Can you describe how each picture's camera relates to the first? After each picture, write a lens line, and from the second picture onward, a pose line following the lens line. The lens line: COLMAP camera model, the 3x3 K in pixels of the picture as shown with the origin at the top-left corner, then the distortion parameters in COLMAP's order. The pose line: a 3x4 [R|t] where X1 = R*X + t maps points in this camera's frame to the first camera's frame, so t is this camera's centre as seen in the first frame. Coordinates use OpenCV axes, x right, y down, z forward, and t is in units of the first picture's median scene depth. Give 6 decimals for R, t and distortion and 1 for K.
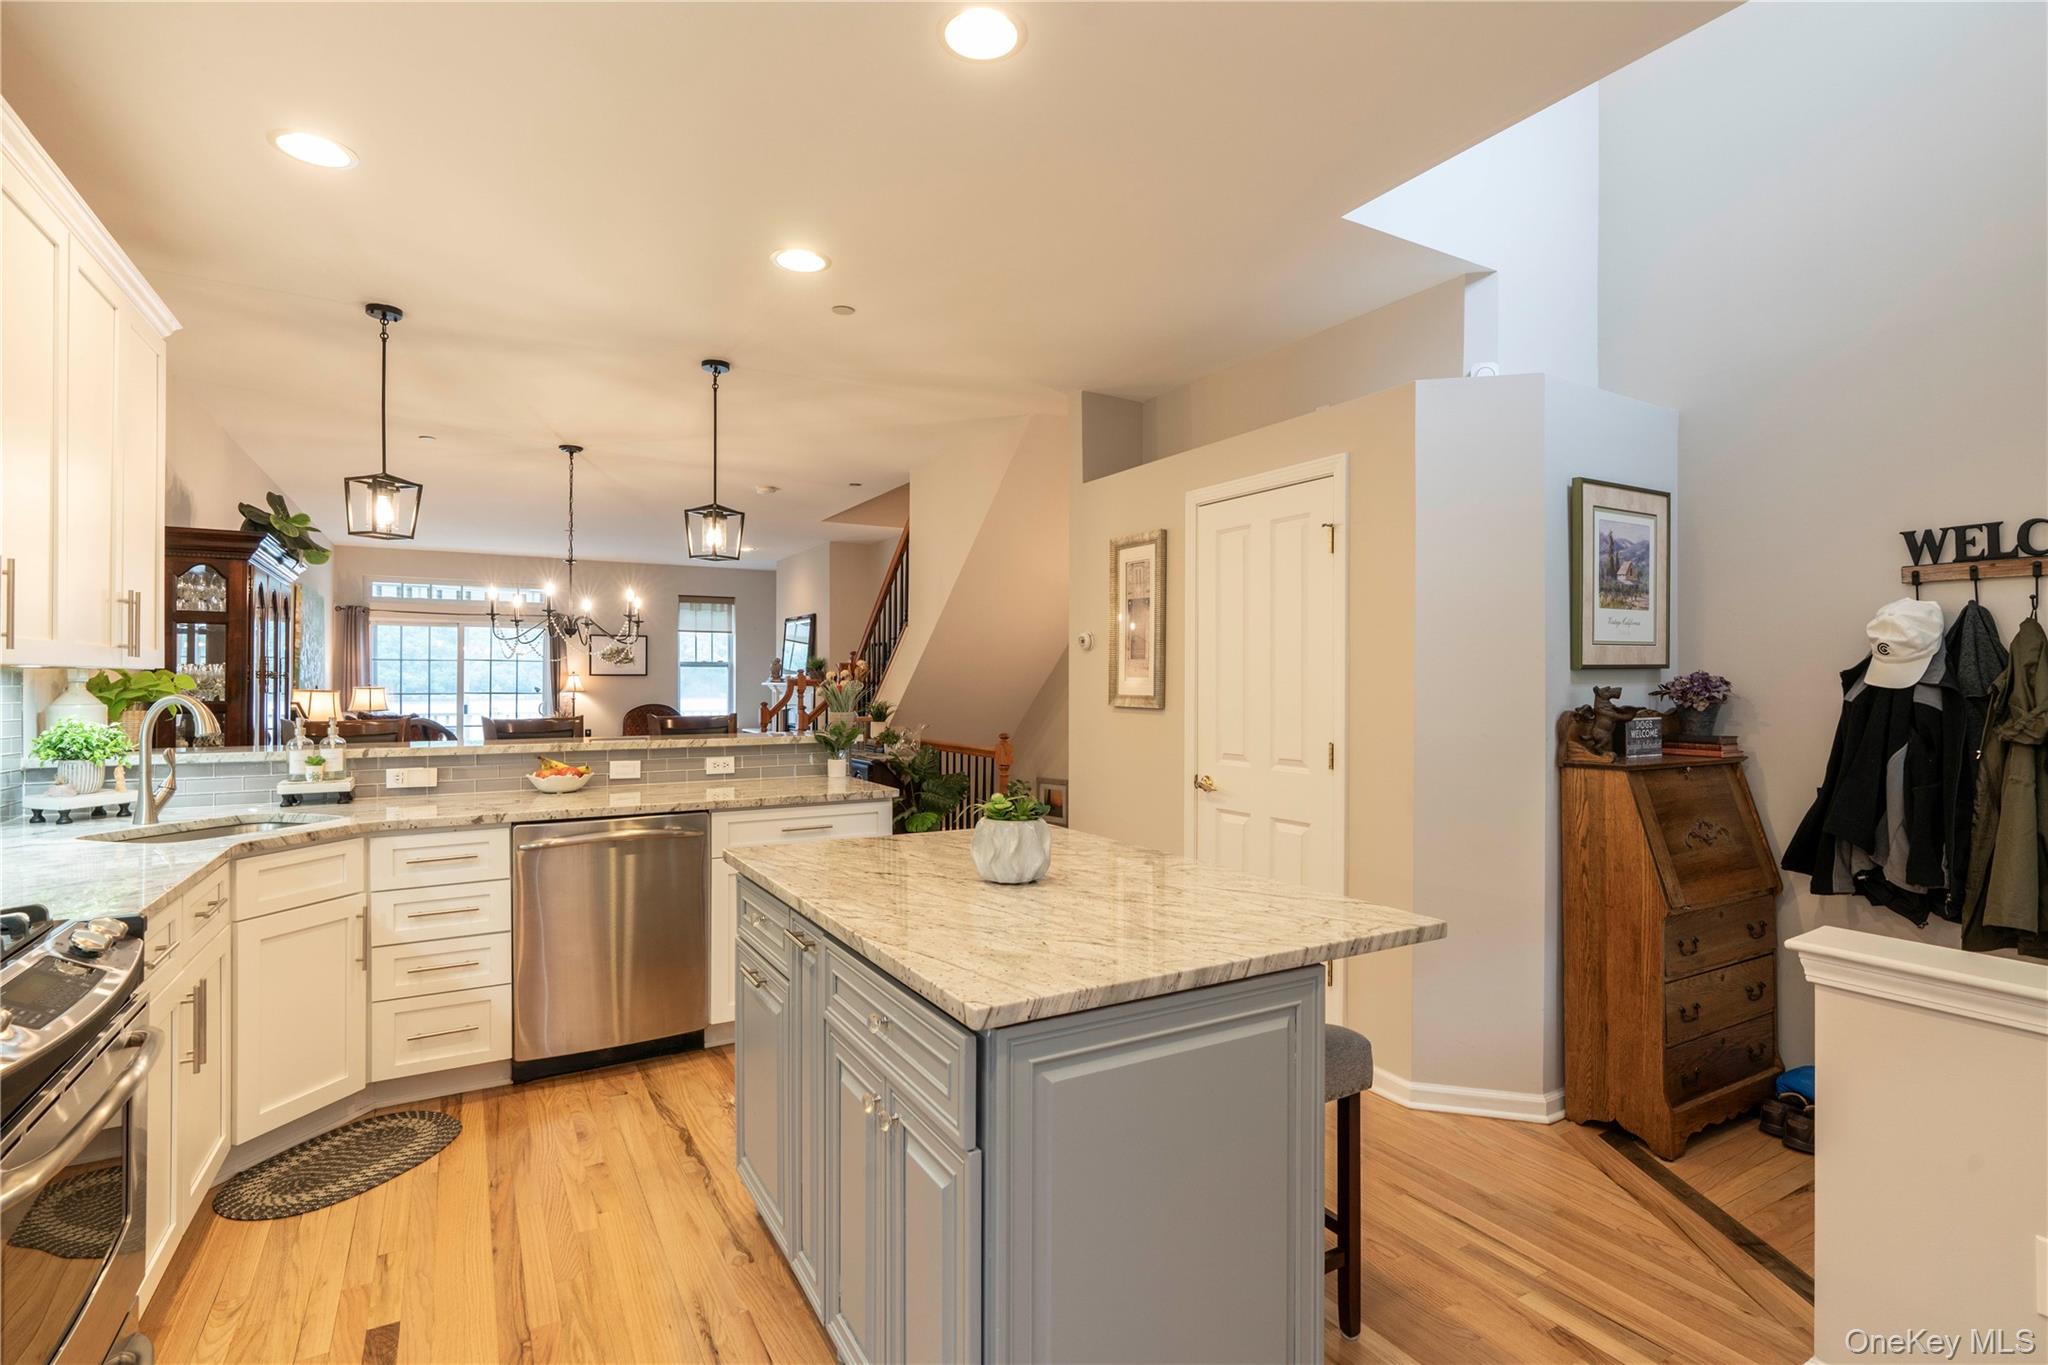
lens RADIAL K [[982.3, 0, 1032.9], [0, 982.3, 680.1], [0, 0, 1]] dist [-0.006920, 0.007305]
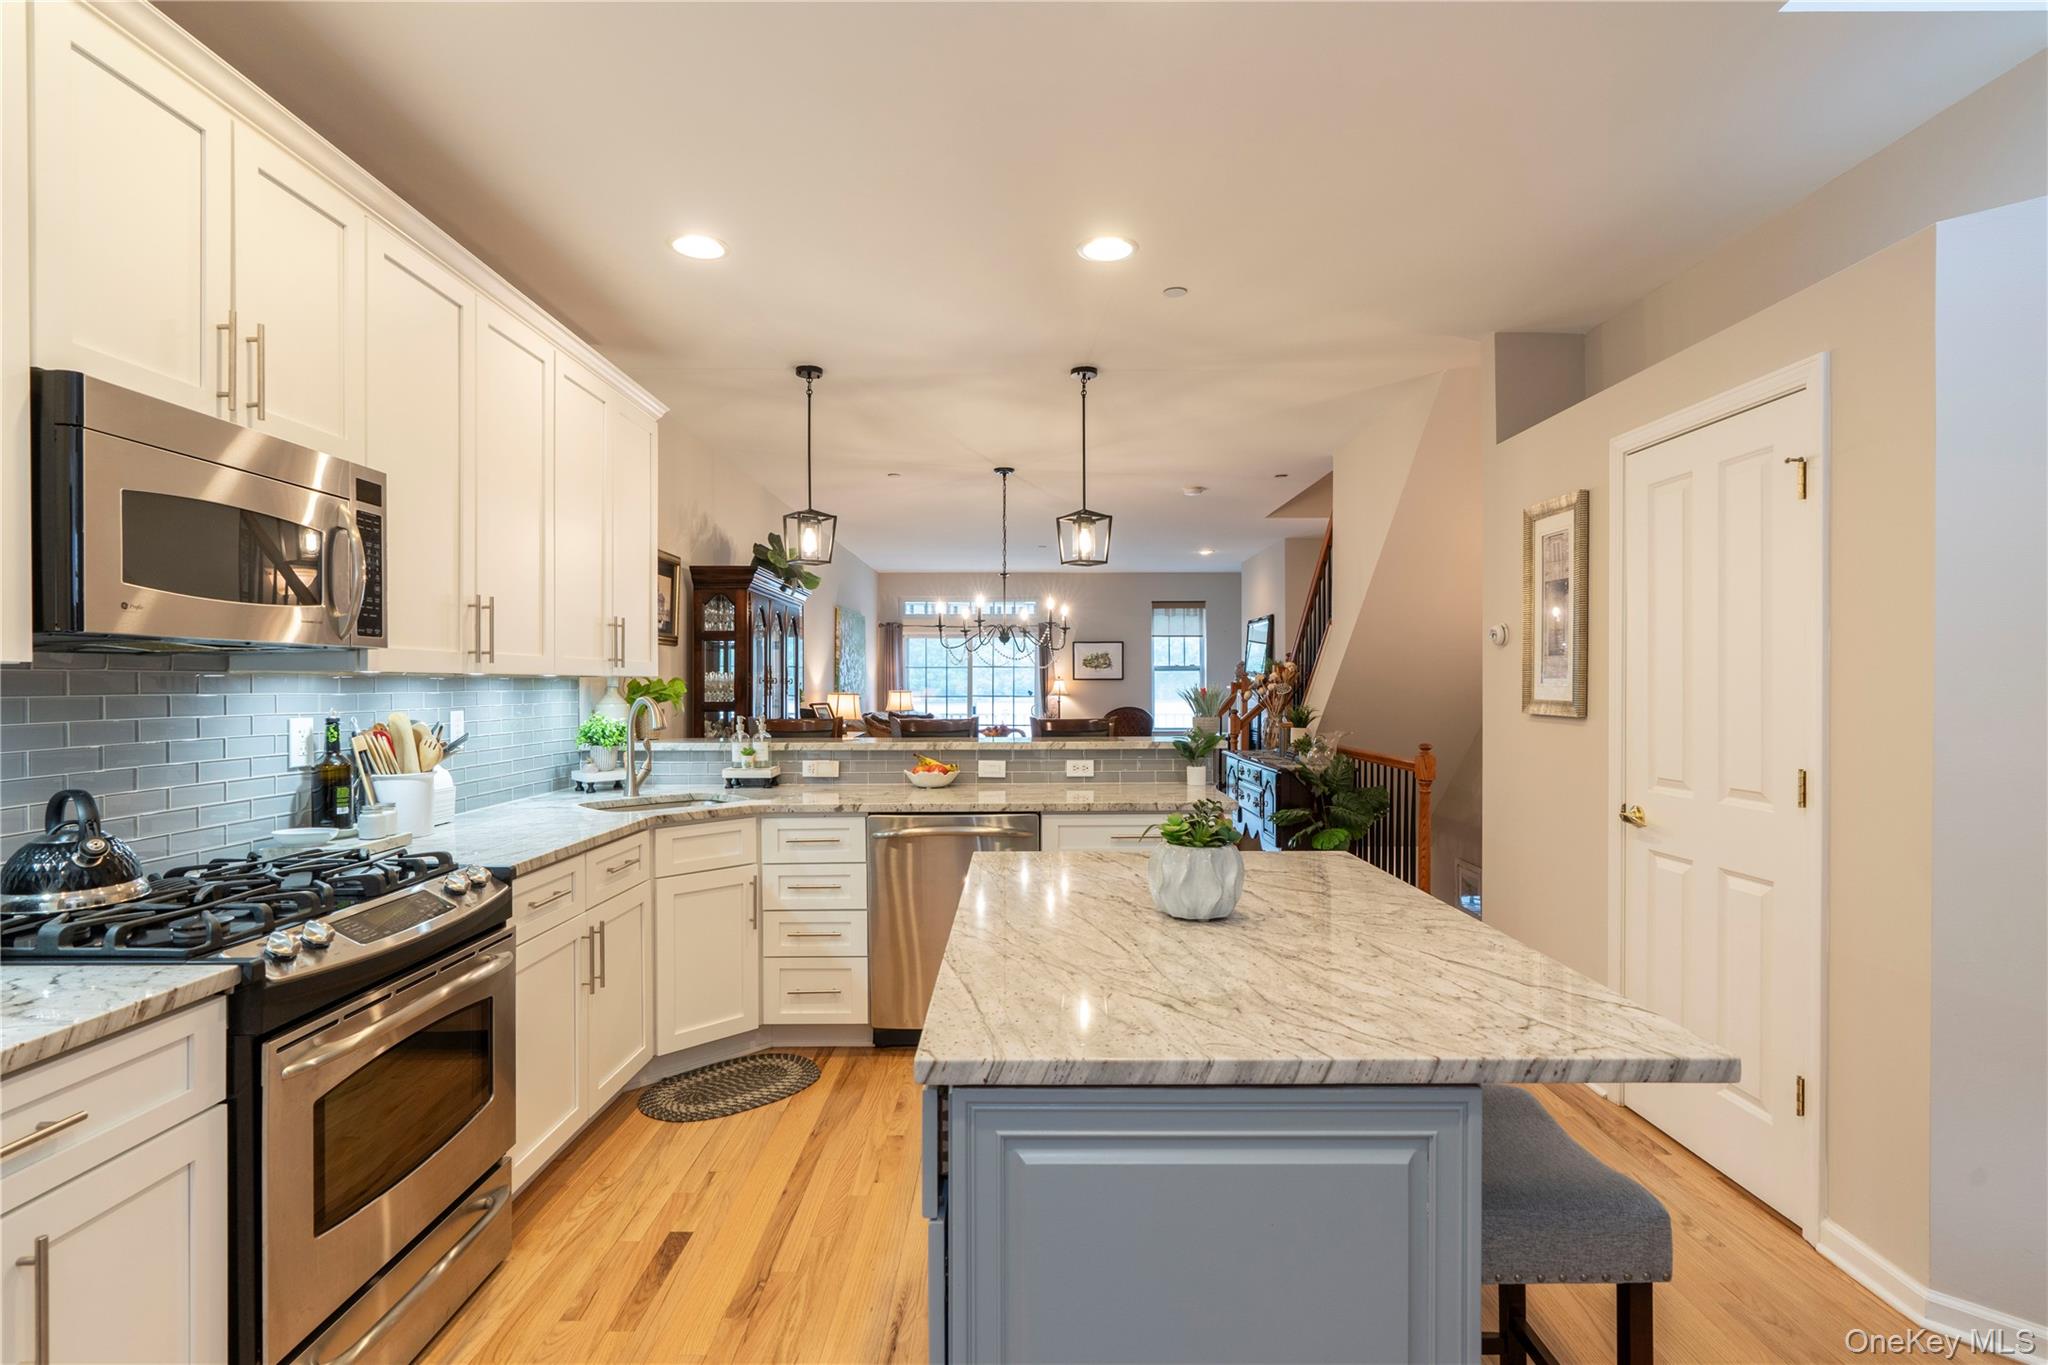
lens RADIAL K [[993.2, 0, 1027.0], [0, 993.2, 690.0], [0, 0, 1]] dist [-0.001272, 0.001197]
pose [[0.865532, -0.000402, -0.500854, 0.155403], [0.003764, 0.999977, 0.005703, 0.000302], [0.500840, -0.006822, 0.865513, 0.094170]]
